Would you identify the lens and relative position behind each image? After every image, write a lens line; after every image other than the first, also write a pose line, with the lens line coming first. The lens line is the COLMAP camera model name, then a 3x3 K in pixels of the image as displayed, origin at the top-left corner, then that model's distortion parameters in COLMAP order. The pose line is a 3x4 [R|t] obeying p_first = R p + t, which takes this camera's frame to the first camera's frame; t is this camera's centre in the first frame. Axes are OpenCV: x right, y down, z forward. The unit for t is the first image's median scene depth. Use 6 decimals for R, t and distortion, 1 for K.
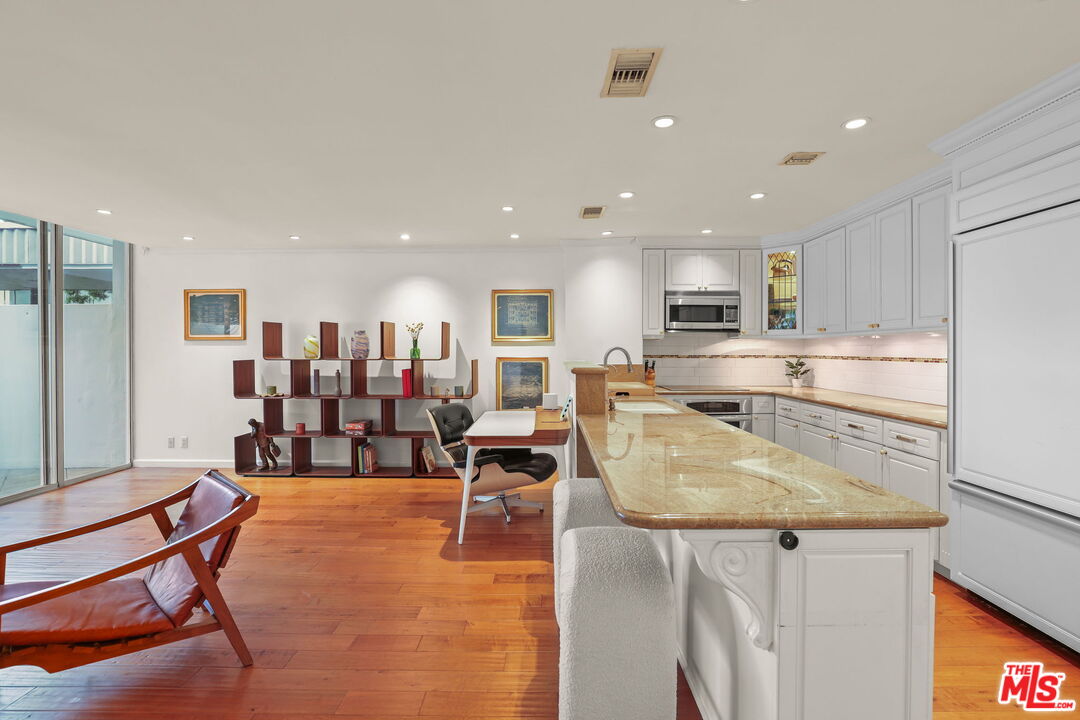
lens RADIAL K [[493.1, 0, 556.9], [0, 493.1, 353.2], [0, 0, 1]] dist [-0.022990, 0.000167]
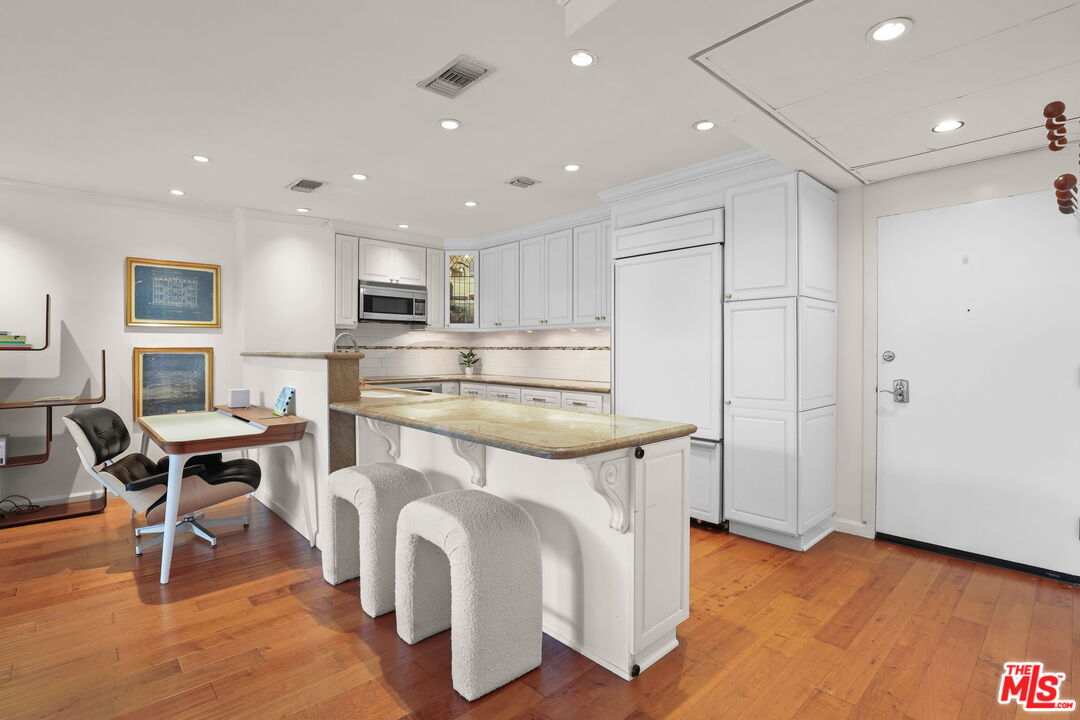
lens RADIAL K [[504.9, 0, 541.7], [0, 504.9, 354.3], [0, 0, 1]] dist [-0.020005, 0.001050]
pose [[0.732970, -0.003896, 0.680250, -0.195195], [0.002157, 0.999992, 0.003404, 0.018952], [-0.680257, -0.001028, 0.732973, 0.018499]]
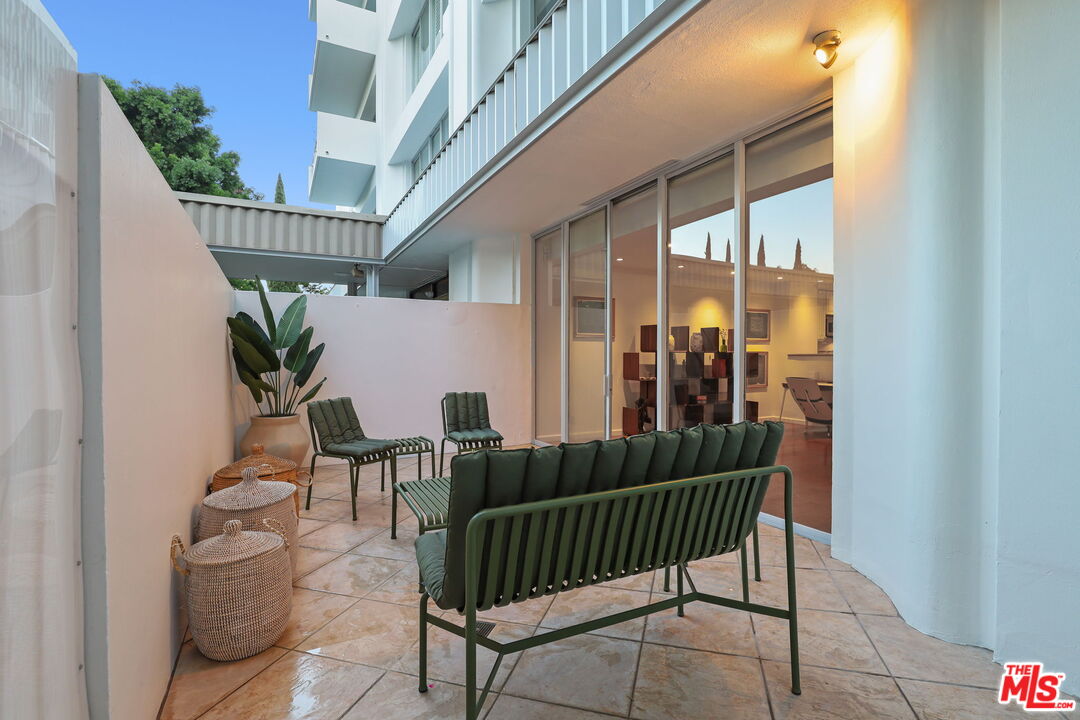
lens RADIAL K [[504.9, 0, 541.7], [0, 504.9, 354.3], [0, 0, 1]] dist [-0.020005, 0.001050]
pose [[0.886906, 0.004890, 0.461925, -1.510573], [0.000066, 0.999943, -0.010712, 0.034641], [-0.461950, 0.009531, 0.886855, -0.113877]]
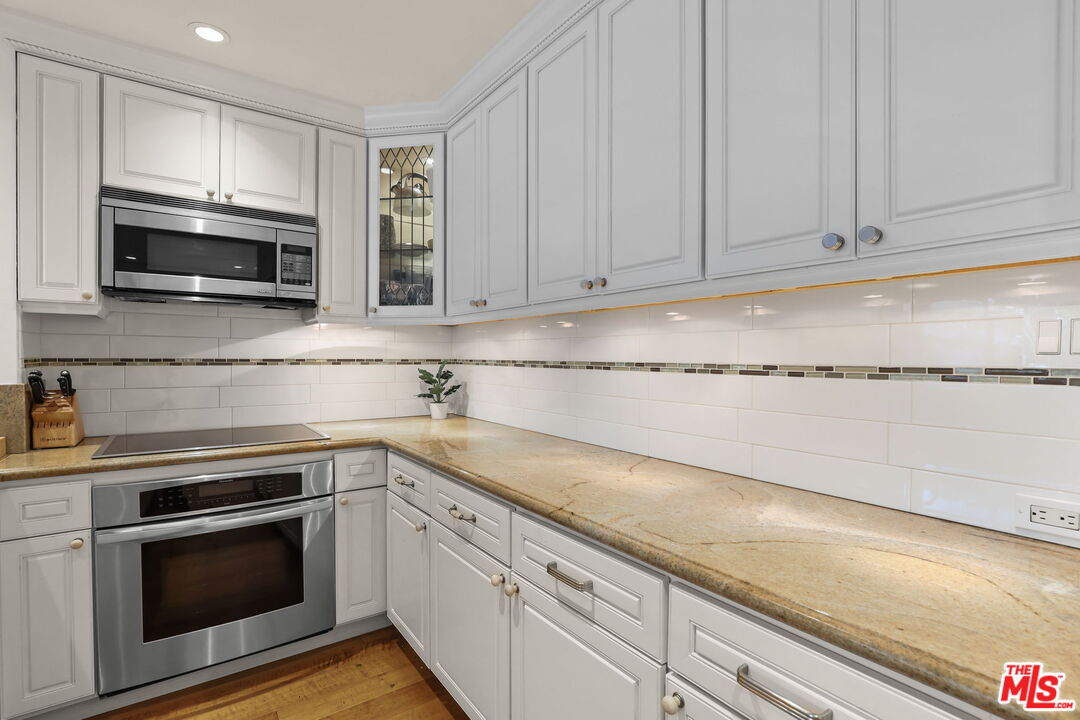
lens RADIAL K [[481.3, 0, 536.9], [0, 481.3, 363.1], [0, 0, 1]] dist [-0.018753, 0.000328]
pose [[0.822392, -0.004212, 0.568906, 0.287480], [-0.000612, 0.999965, 0.008287, 0.004554], [-0.568921, -0.007163, 0.822361, 0.521933]]
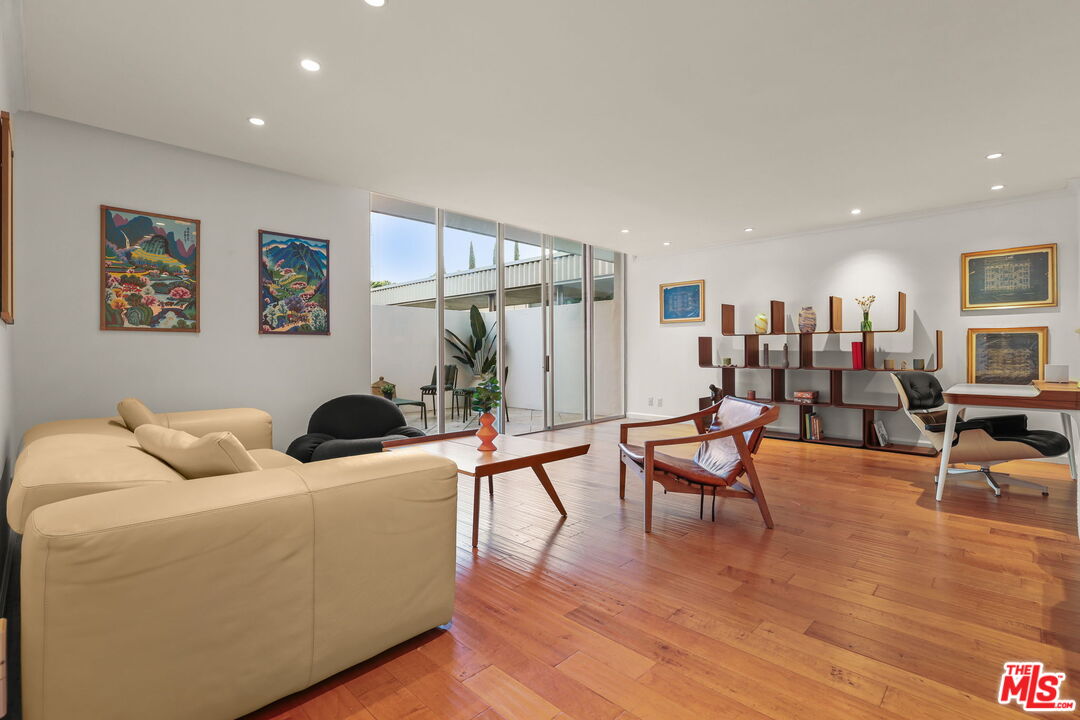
lens RADIAL K [[504.9, 0, 541.7], [0, 504.9, 354.3], [0, 0, 1]] dist [-0.020005, 0.001050]
pose [[0.709342, -0.000067, -0.704864, -0.037233], [-0.001478, 0.999998, -0.001581, 0.061482], [0.704863, 0.002163, 0.709340, -0.195799]]
